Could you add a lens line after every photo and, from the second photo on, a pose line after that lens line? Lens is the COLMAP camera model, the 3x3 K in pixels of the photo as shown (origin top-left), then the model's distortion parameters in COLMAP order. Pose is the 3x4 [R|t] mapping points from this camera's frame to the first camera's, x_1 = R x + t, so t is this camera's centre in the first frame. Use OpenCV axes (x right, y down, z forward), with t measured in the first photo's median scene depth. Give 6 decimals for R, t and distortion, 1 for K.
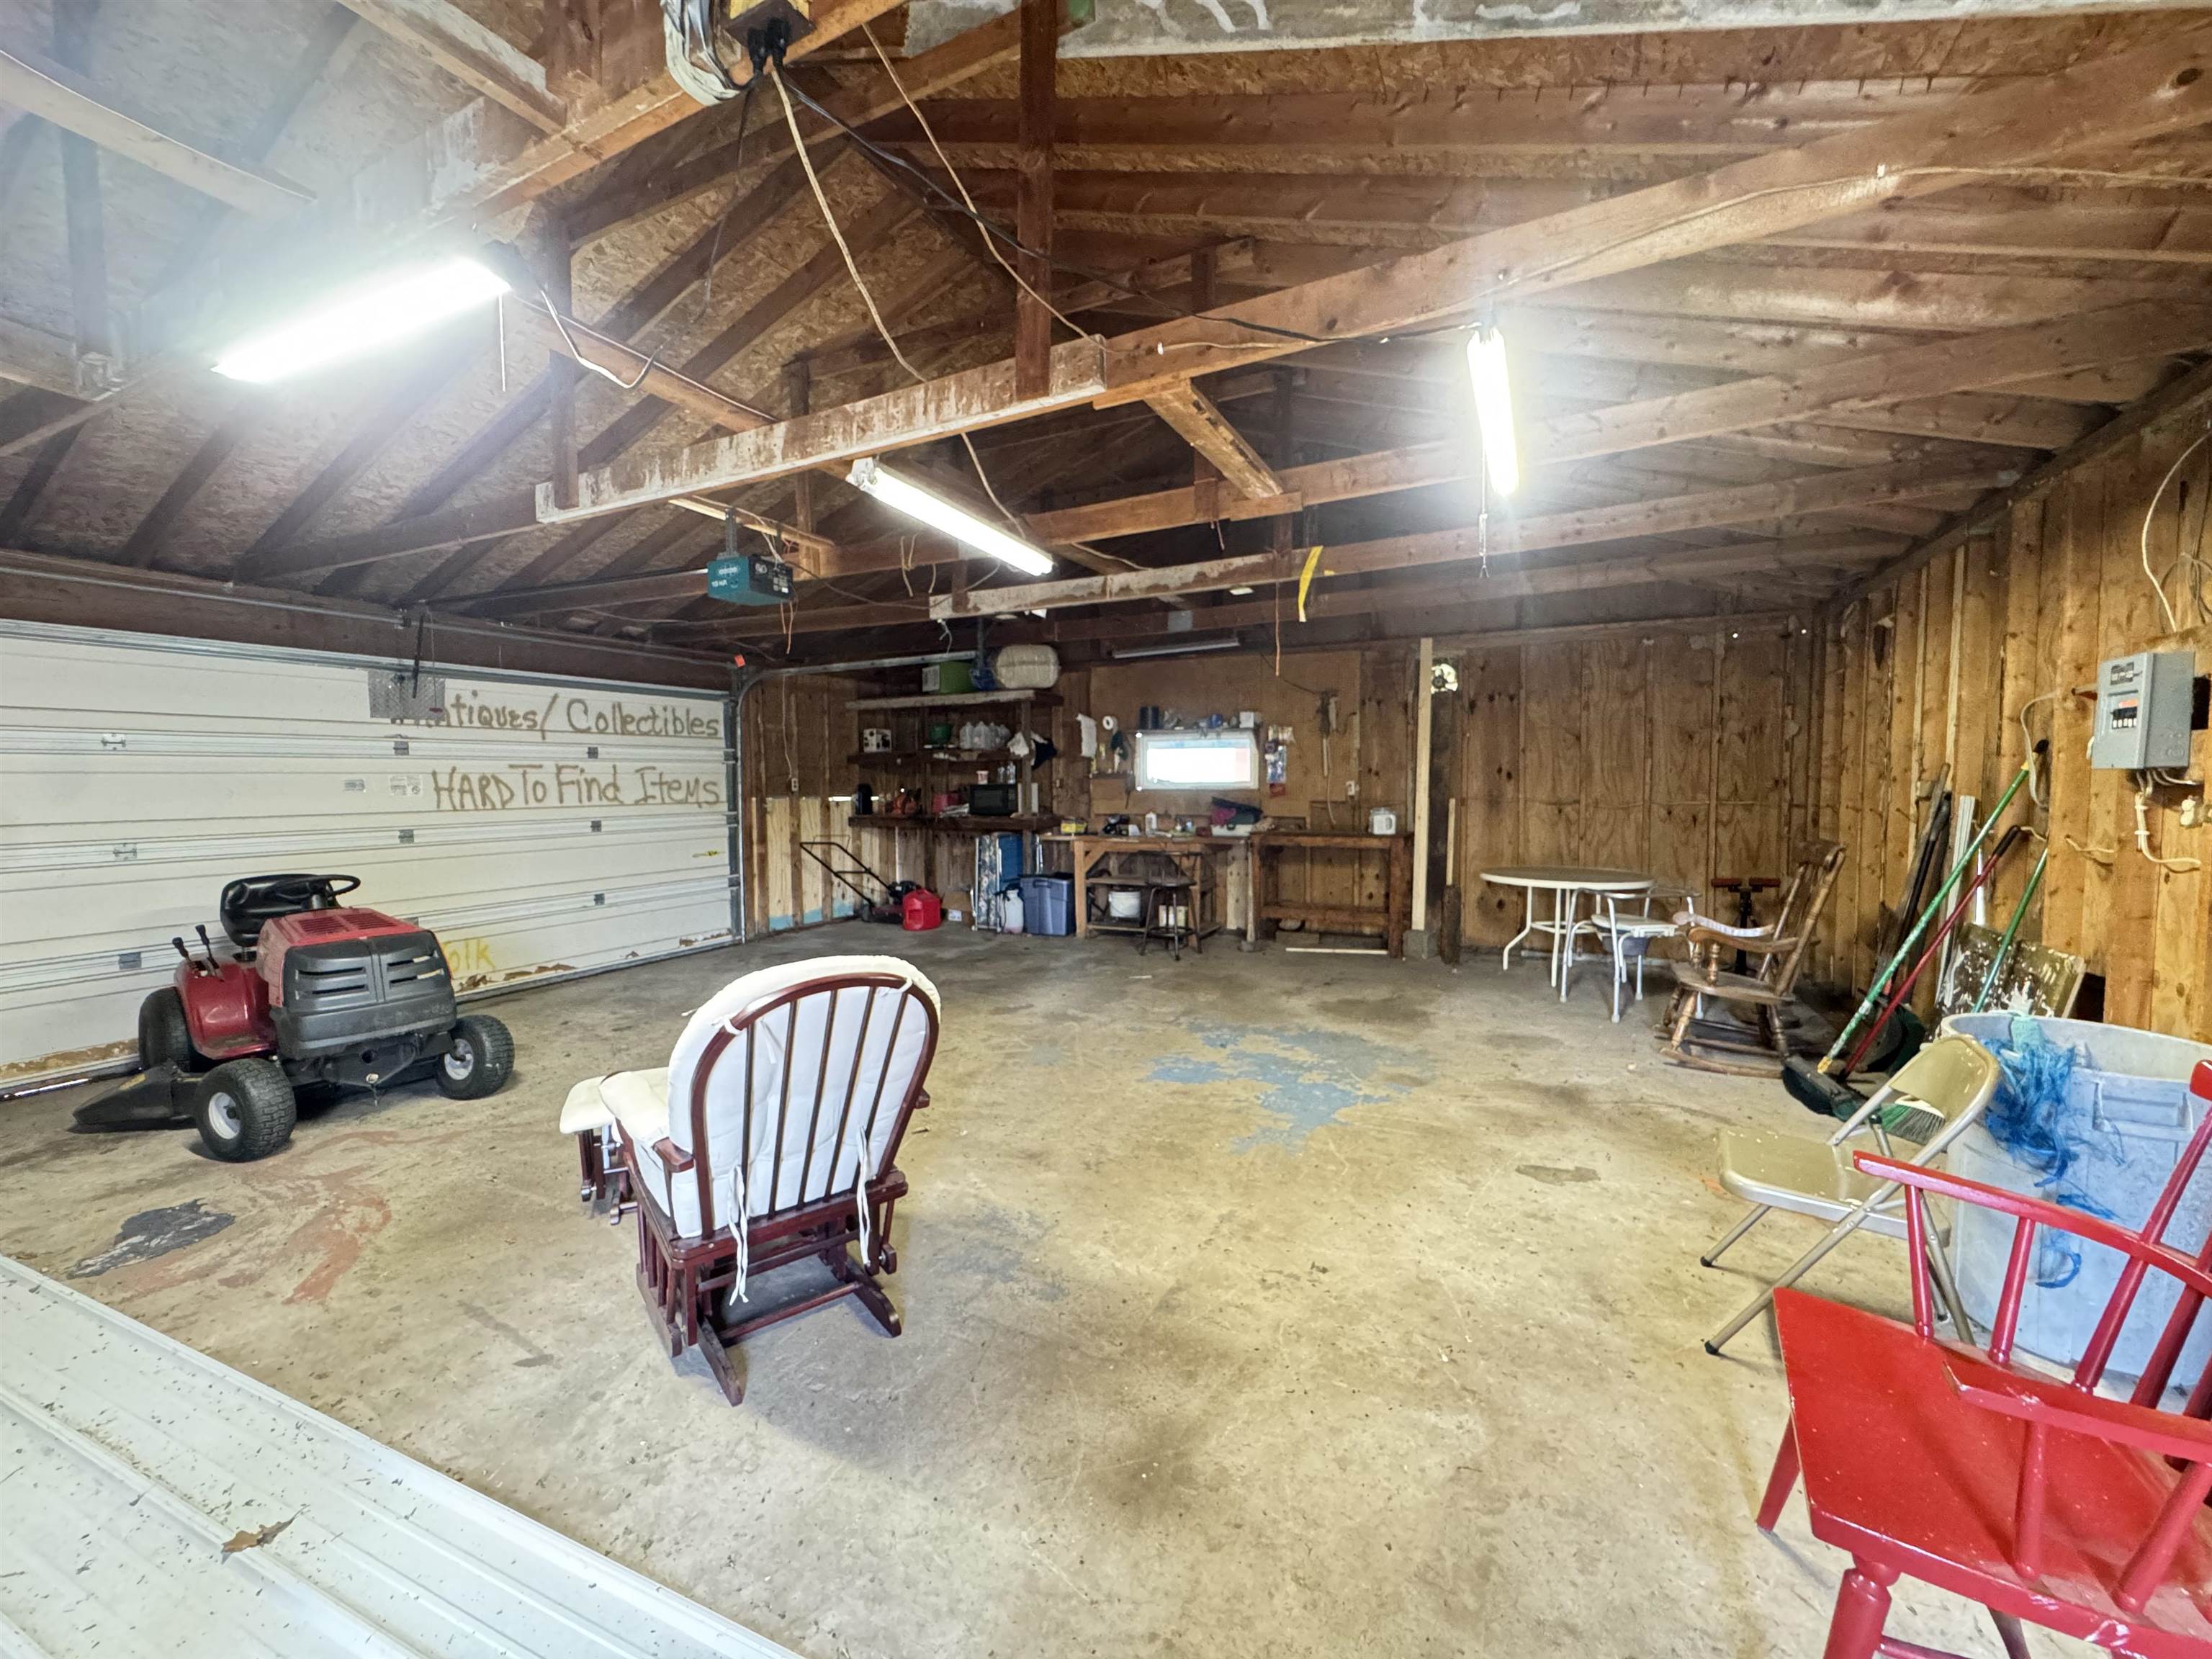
lens RADIAL K [[881.8, 0, 1106.0], [0, 881.8, 829.5], [0, 0, 1]] dist [-0.014878, 0.000505]
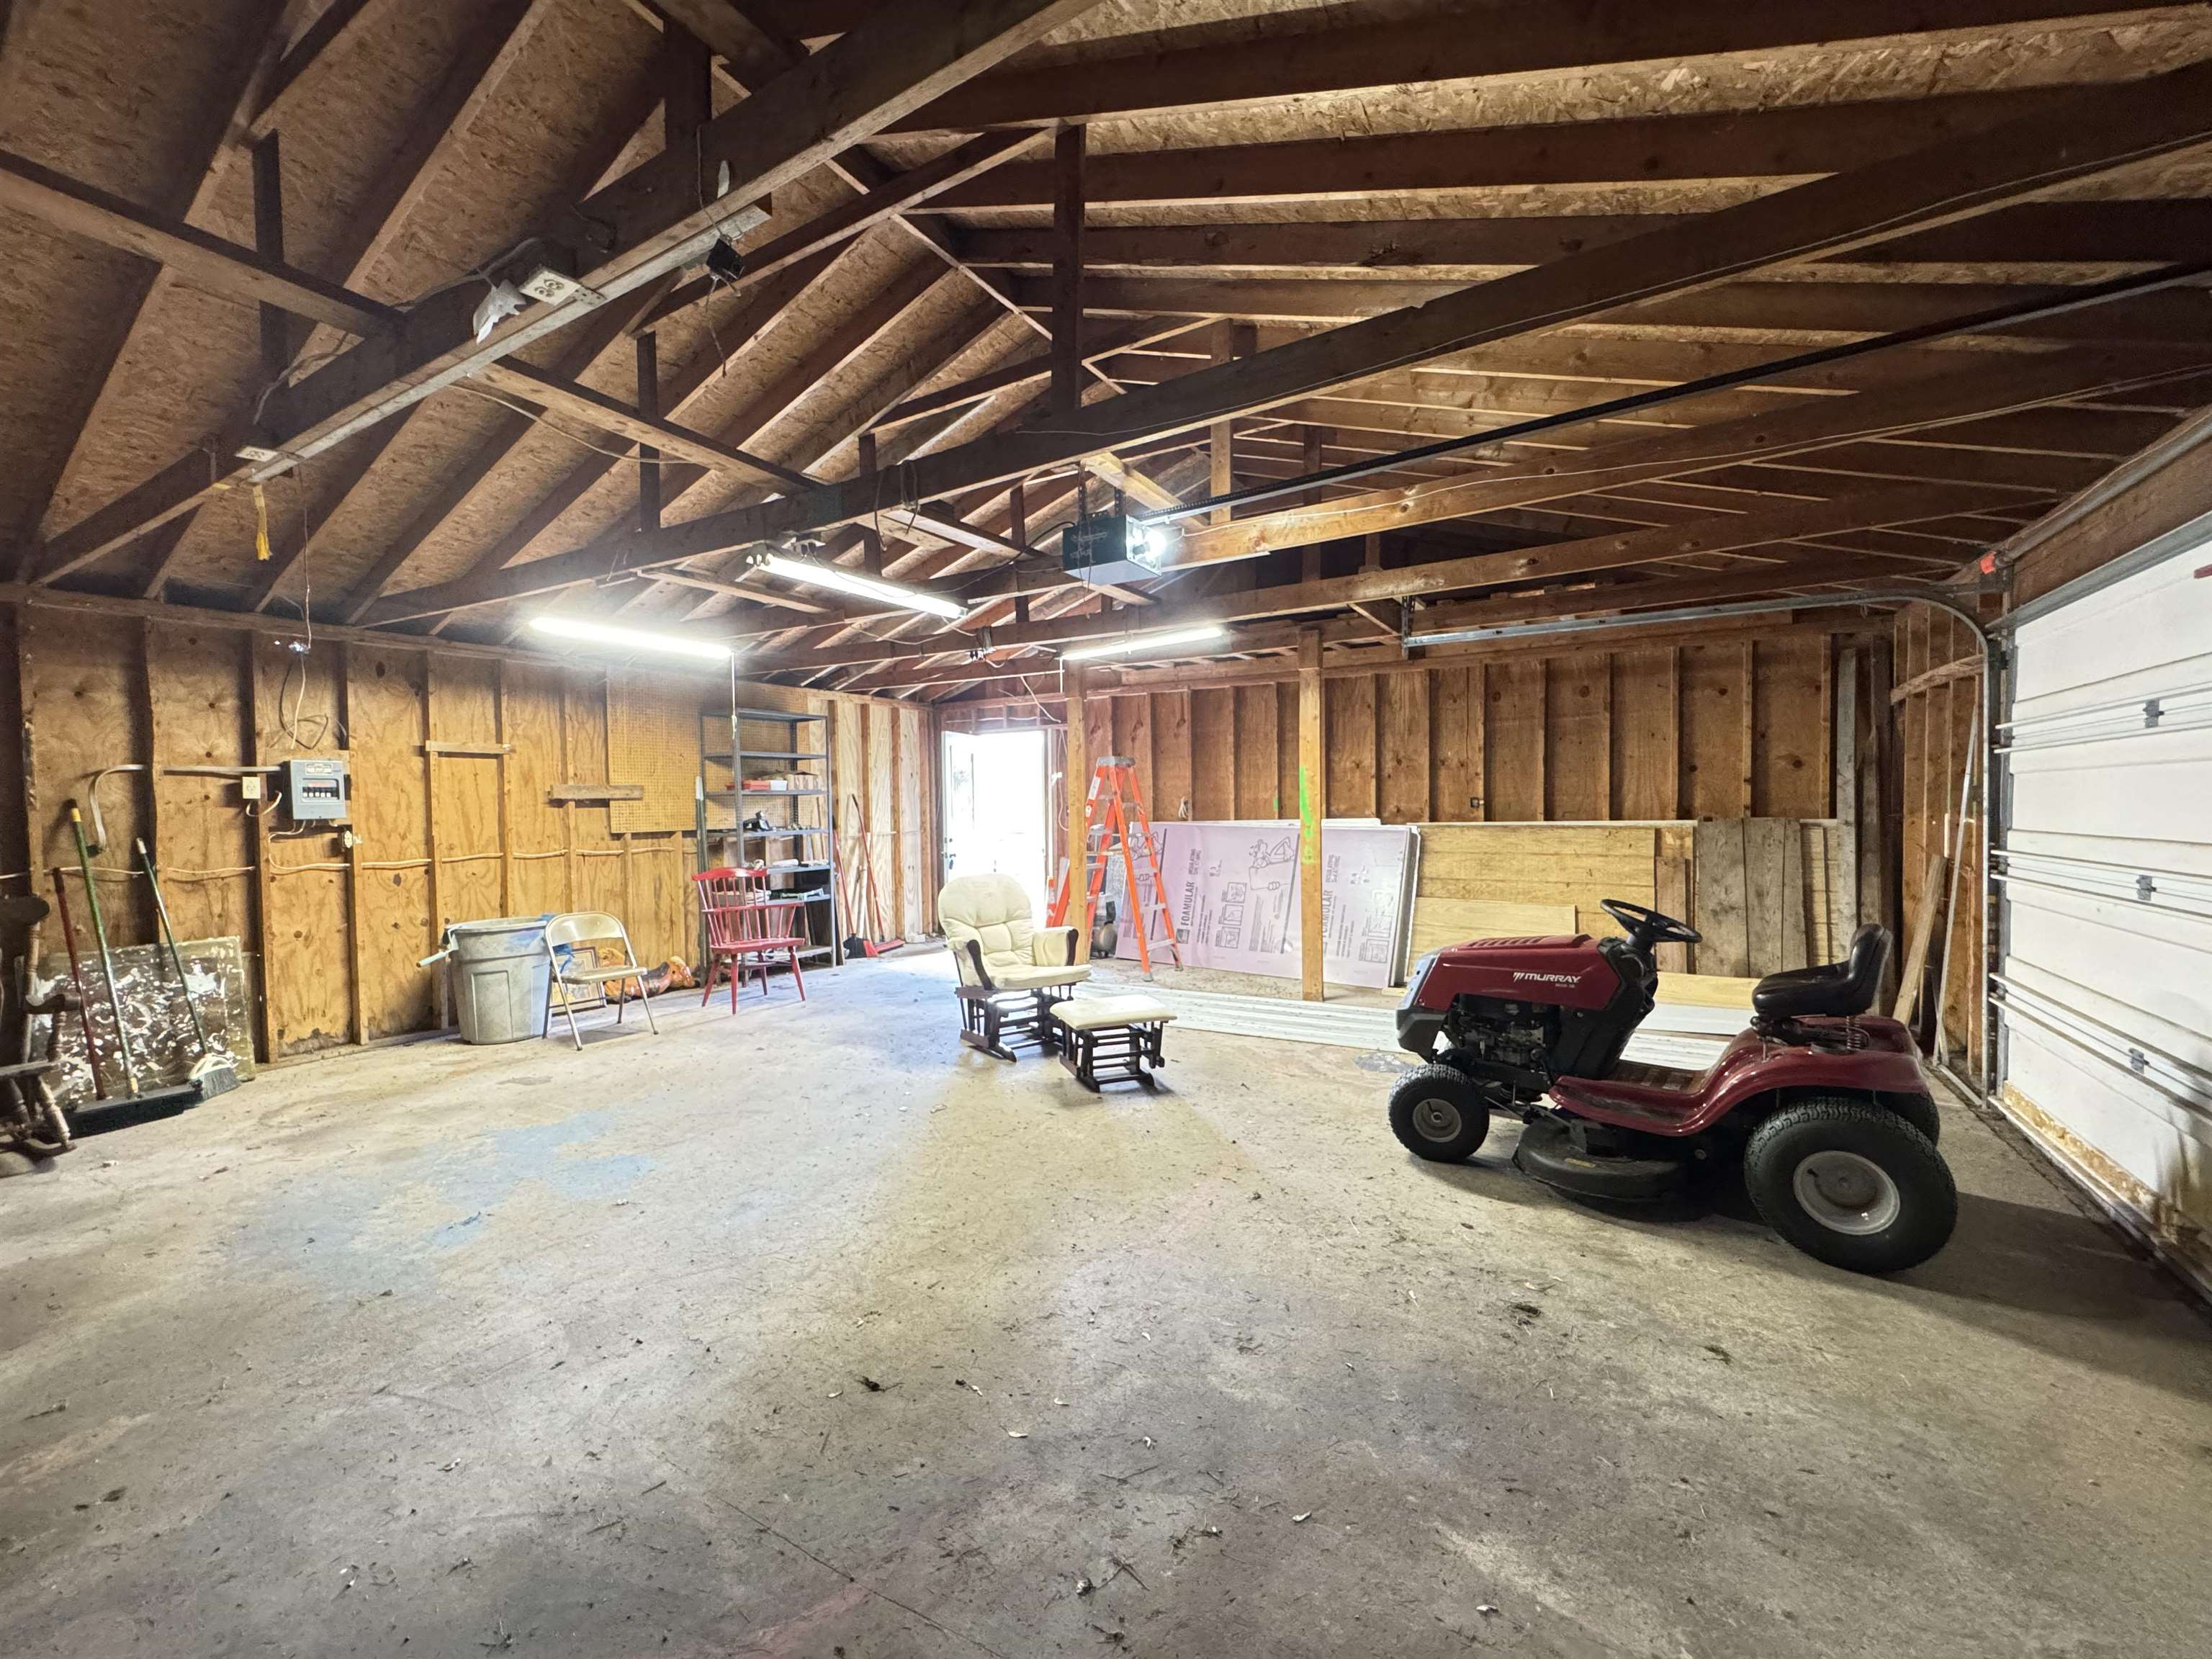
lens RADIAL K [[881.8, 0, 1106.0], [0, 881.8, 829.5], [0, 0, 1]] dist [-0.014878, 0.000505]
pose [[-0.996815, 0.022330, 0.076564, -0.530351], [0.028391, 0.996469, 0.079011, -0.112292], [-0.074529, 0.080933, -0.993929, 2.119490]]
